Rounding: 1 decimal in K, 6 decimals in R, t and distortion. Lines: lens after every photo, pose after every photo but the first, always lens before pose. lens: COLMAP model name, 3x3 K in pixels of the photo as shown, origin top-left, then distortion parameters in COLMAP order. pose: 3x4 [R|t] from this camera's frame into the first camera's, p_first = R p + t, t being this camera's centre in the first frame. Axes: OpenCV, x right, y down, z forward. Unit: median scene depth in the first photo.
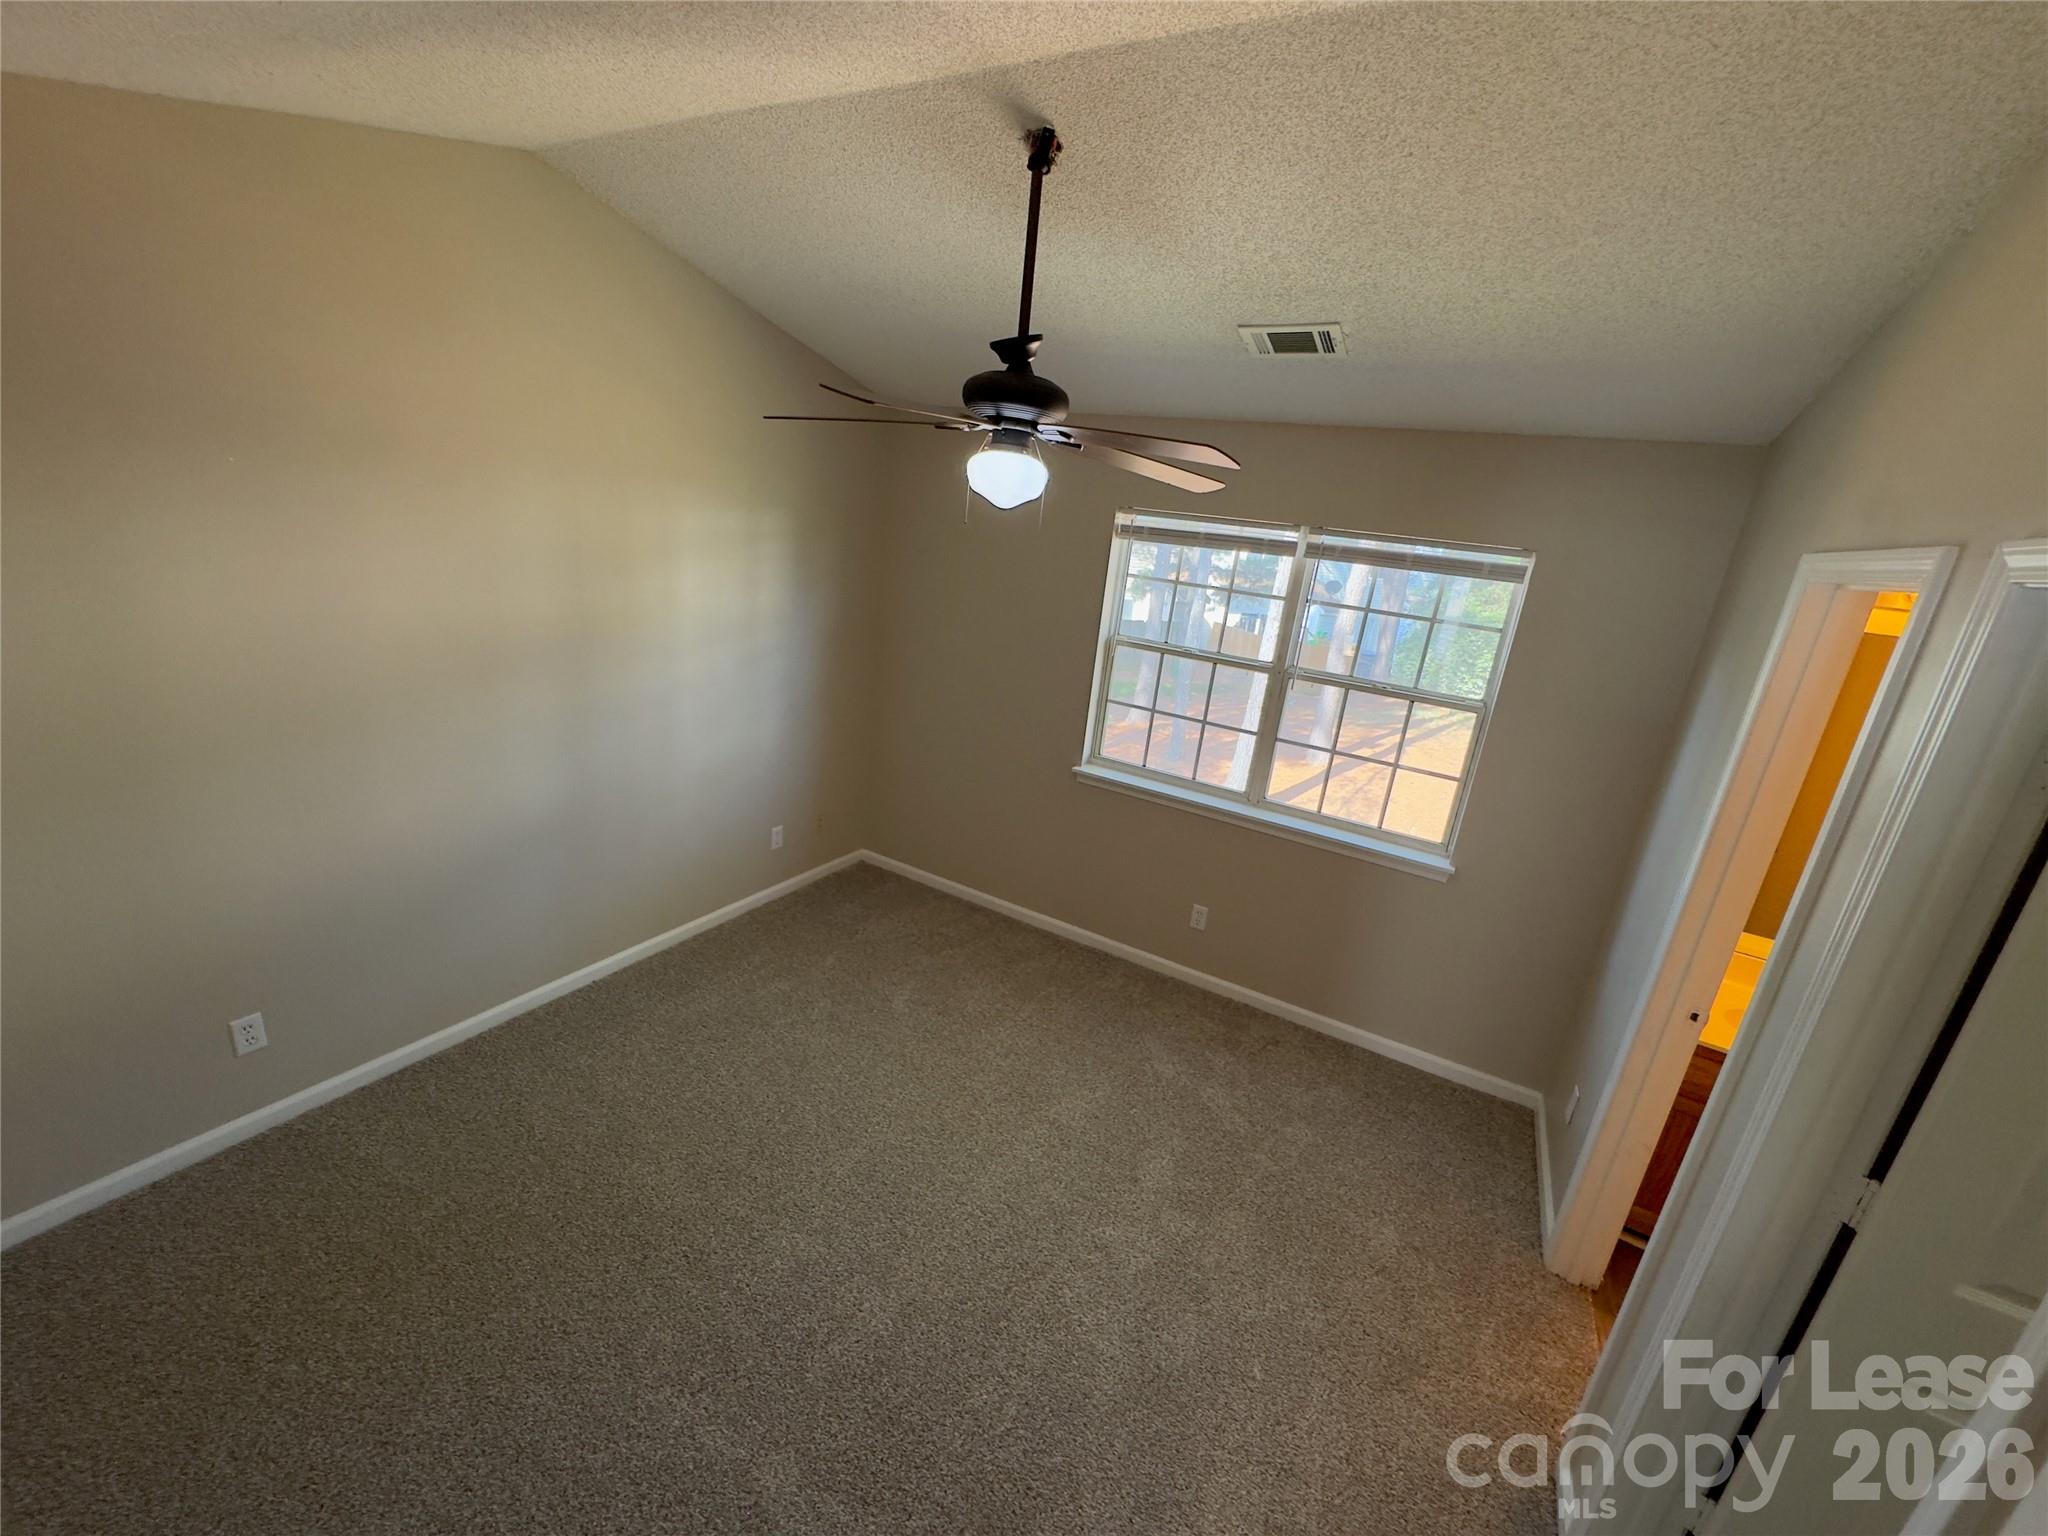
lens RADIAL K [[820.7, 0, 1020.4], [0, 820.7, 768.1], [0, 0, 1]] dist [-0.002295, 0.000021]
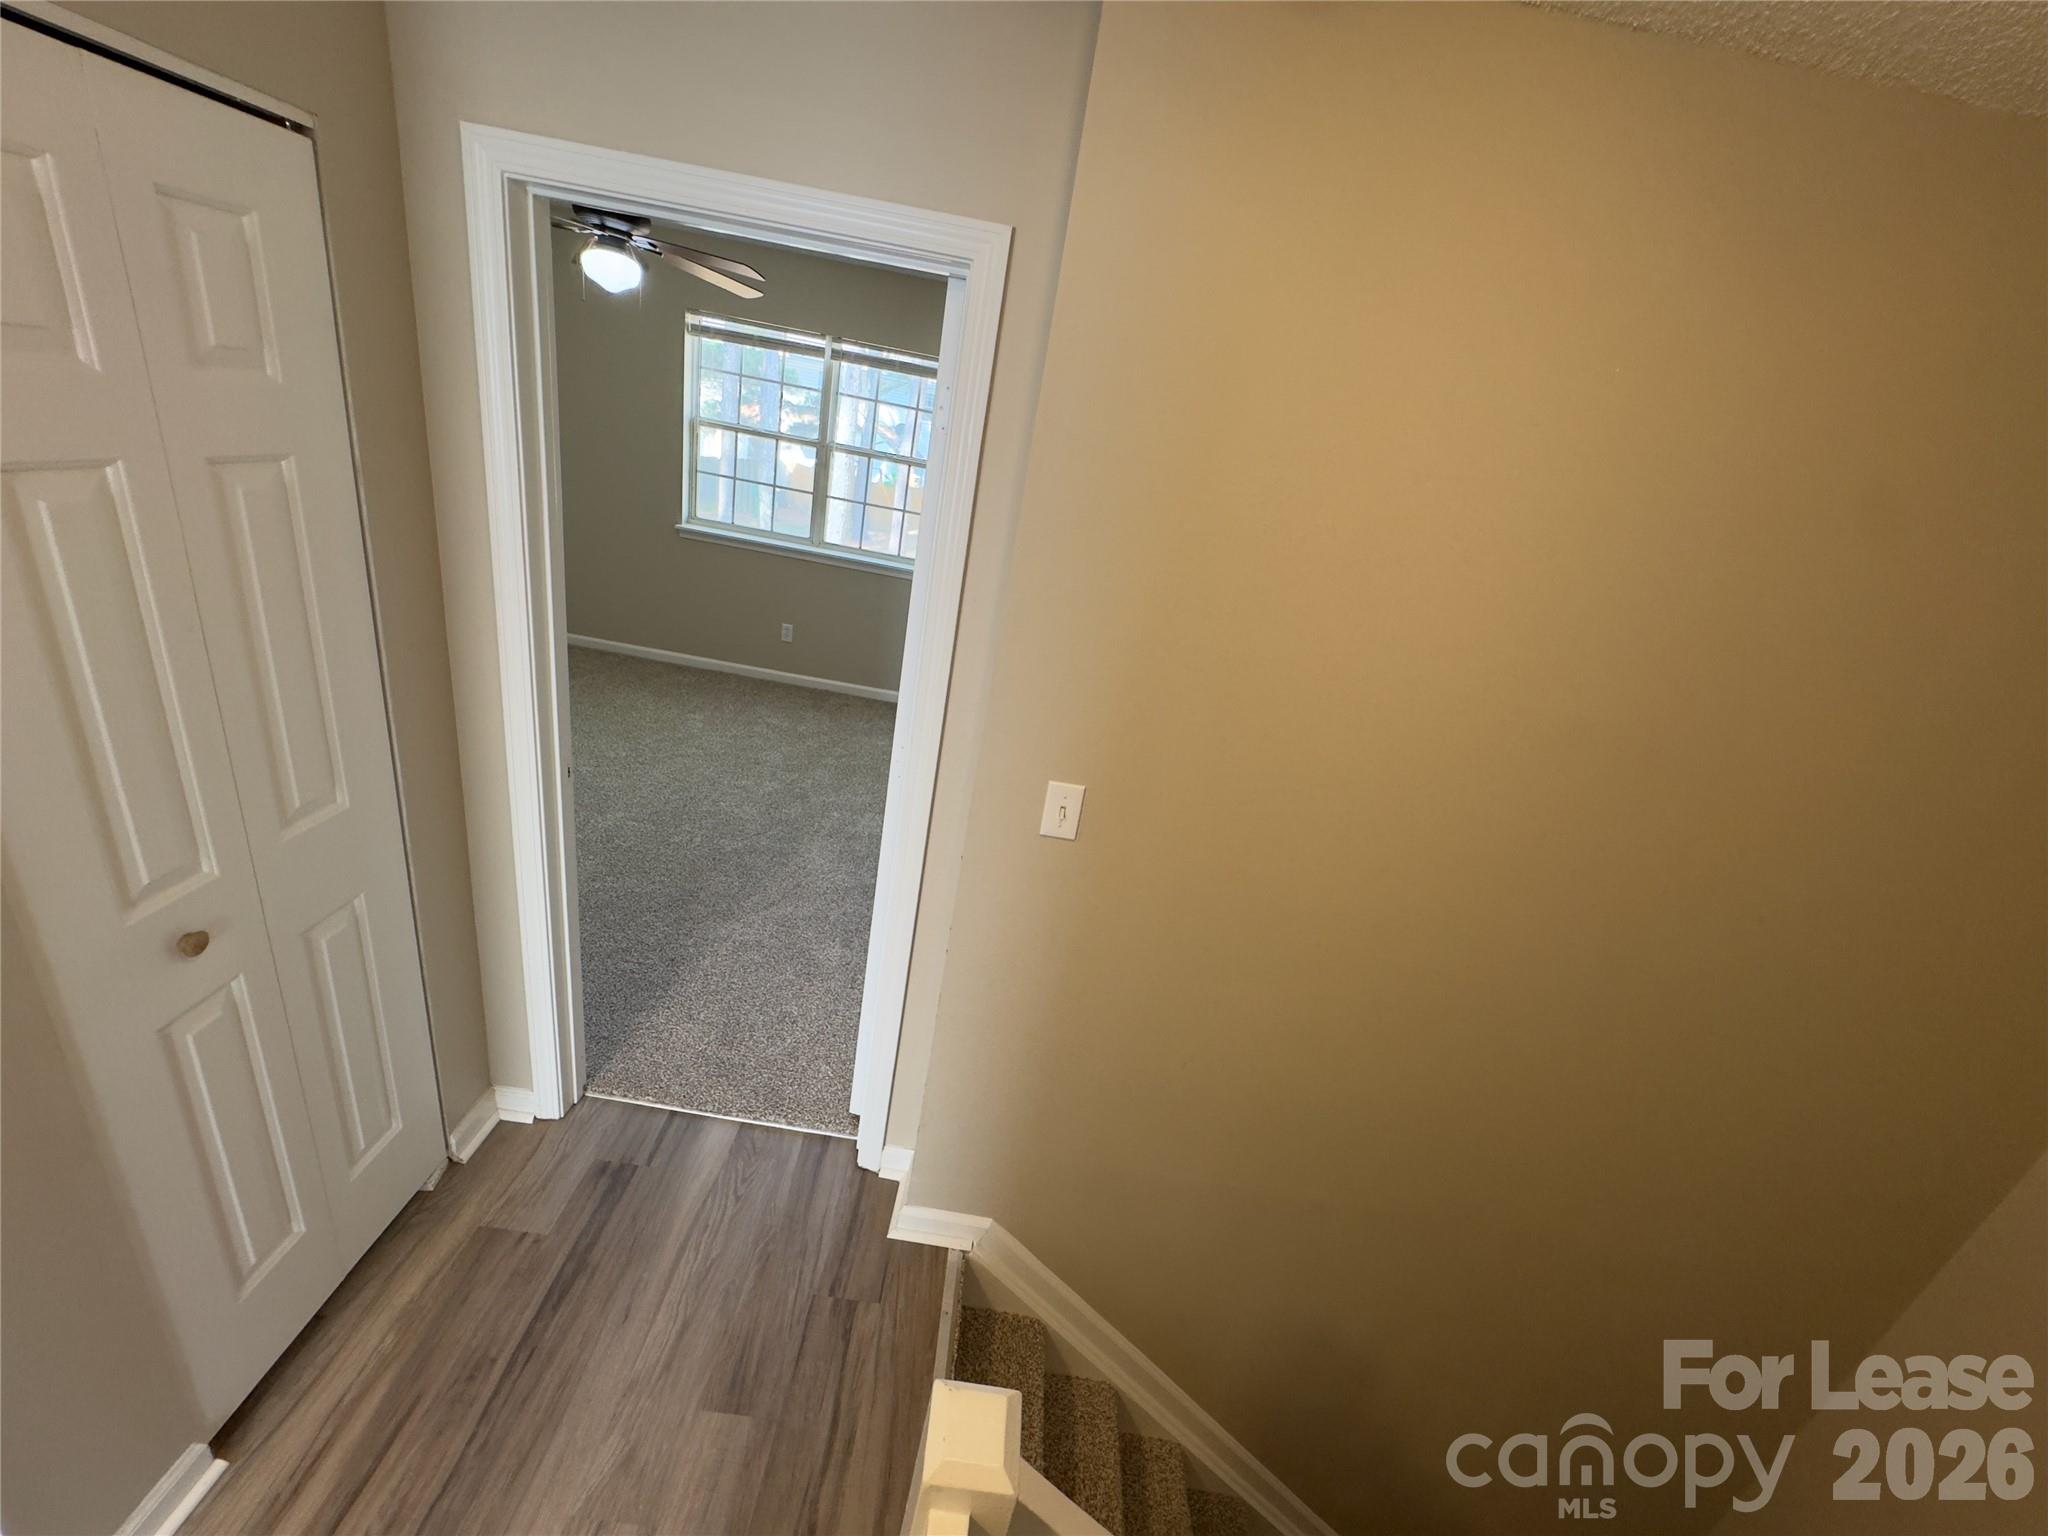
lens RADIAL K [[820.7, 0, 1025.3], [0, 820.7, 767.3], [0, 0, 1]] dist [-0.002295, 0.000021]
pose [[0.883464, -0.137144, 0.447976, -0.094292], [0.059181, 0.981204, 0.183675, 0.200645], [-0.464746, -0.135759, 0.874975, -0.512998]]
